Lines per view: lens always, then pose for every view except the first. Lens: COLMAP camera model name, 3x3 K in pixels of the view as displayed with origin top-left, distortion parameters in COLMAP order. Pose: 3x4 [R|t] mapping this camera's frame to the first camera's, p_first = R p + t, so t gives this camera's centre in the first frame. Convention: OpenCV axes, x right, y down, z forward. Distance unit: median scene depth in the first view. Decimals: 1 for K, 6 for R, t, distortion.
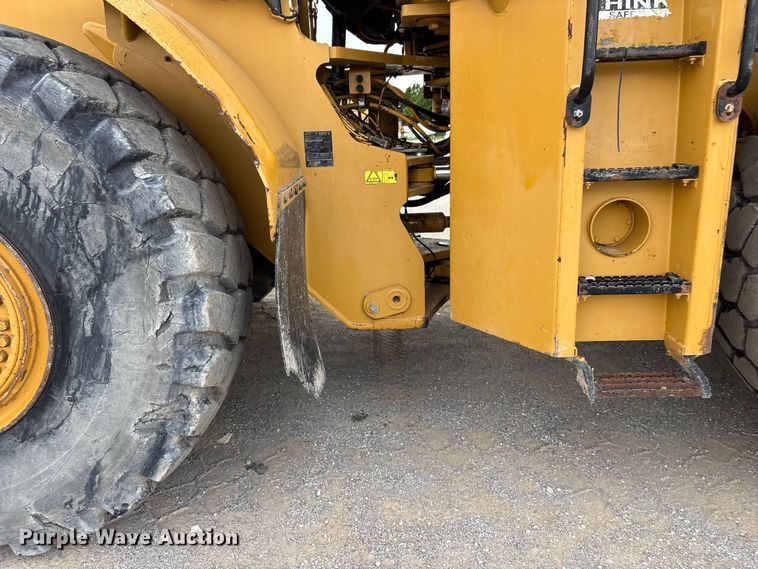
lens RADIAL K [[573.6, 0, 376.9], [0, 573.6, 281.4], [0, 0, 1]] dist [0.061927, -0.058200]
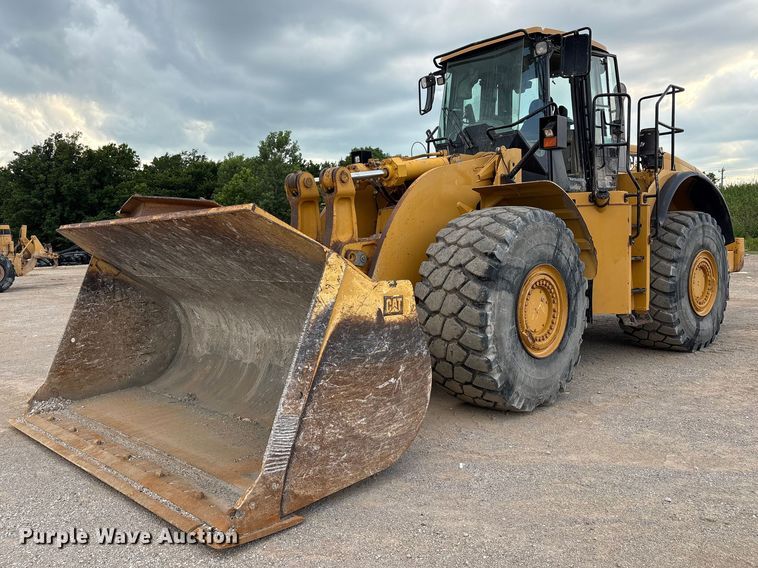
lens RADIAL K [[627.1, 0, 377.1], [0, 627.1, 273.4], [0, 0, 1]] dist [0.045438, -0.004664]
pose [[0.724904, -0.024004, 0.688432, -3.378571], [0.182643, 0.970321, -0.158486, 0.230955], [-0.664196, 0.240624, 0.707774, -0.677326]]
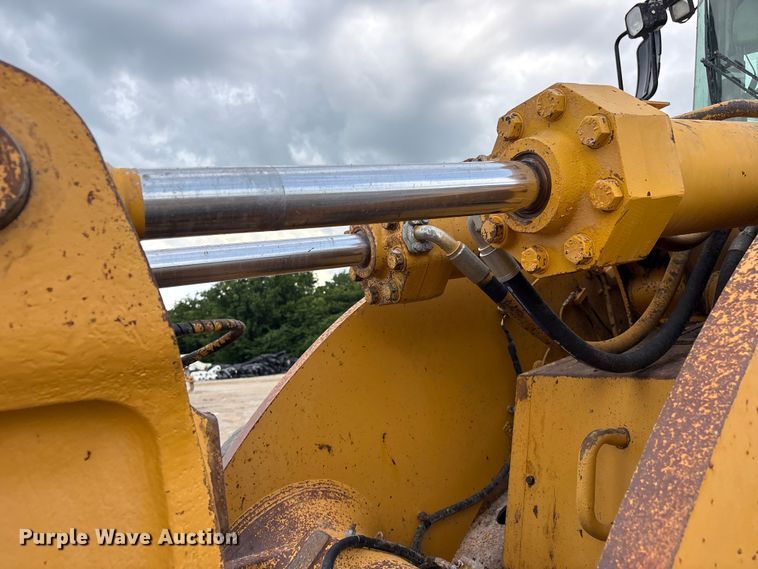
lens RADIAL K [[573.6, 0, 376.9], [0, 573.6, 281.4], [0, 0, 1]] dist [0.061927, -0.058200]
pose [[0.889244, 0.043301, 0.455380, -1.389924], [0.137270, 0.924368, -0.355950, -0.572168], [-0.436351, 0.379036, 0.816045, 1.193384]]
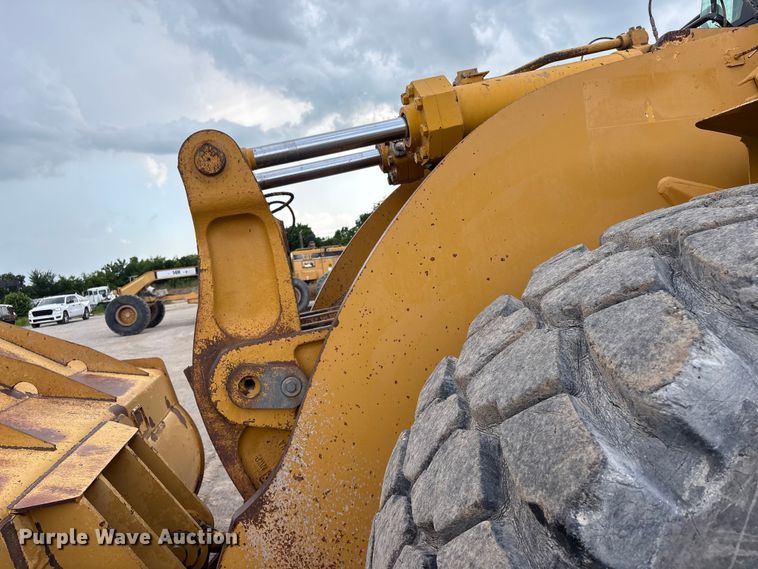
lens RADIAL K [[574.6, 0, 379.0], [0, 574.6, 284.5], [0, 0, 1]] dist [0.061113, -0.063821]
pose [[0.987960, -0.079066, 0.132979, -1.300140], [0.107185, 0.969638, -0.219803, -0.272452], [-0.111562, 0.231410, 0.966438, 0.522591]]
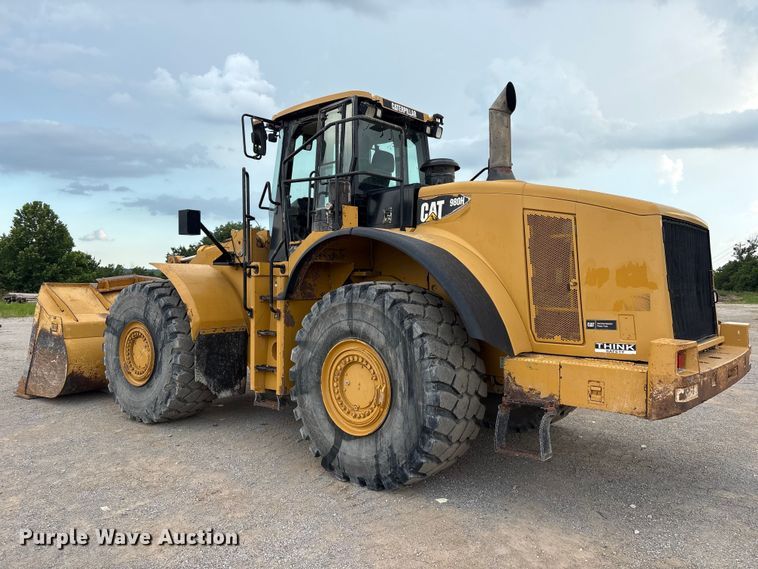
lens RADIAL K [[573.6, 0, 376.9], [0, 573.6, 281.4], [0, 0, 1]] dist [0.061927, -0.058200]
pose [[0.779789, 0.035162, -0.625054, 2.957102], [-0.191009, 0.964178, -0.184056, 0.012293], [0.596192, 0.262915, 0.758572, -1.184784]]
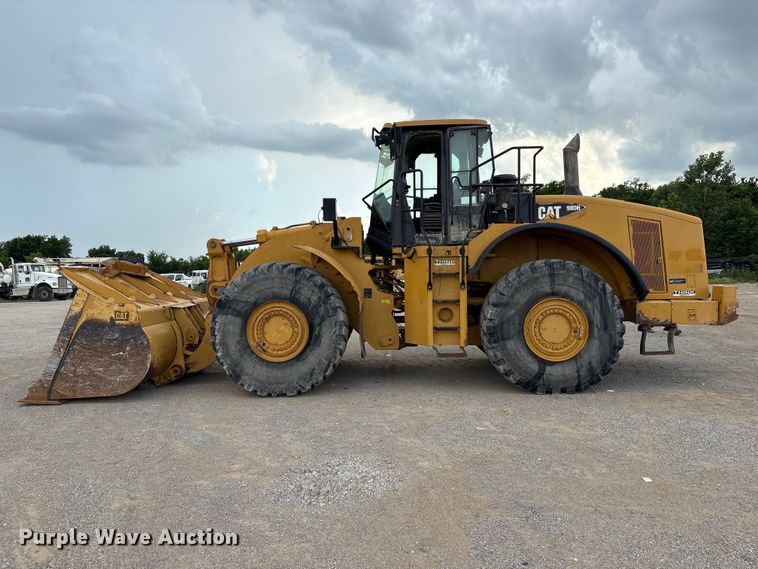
lens RADIAL K [[573.6, 0, 376.9], [0, 573.6, 281.4], [0, 0, 1]] dist [0.061927, -0.058200]
pose [[0.999500, 0.022884, -0.021824, 0.034130], [-0.027469, 0.970207, -0.240717, 0.696879], [0.015665, 0.241196, 0.970350, -3.110198]]
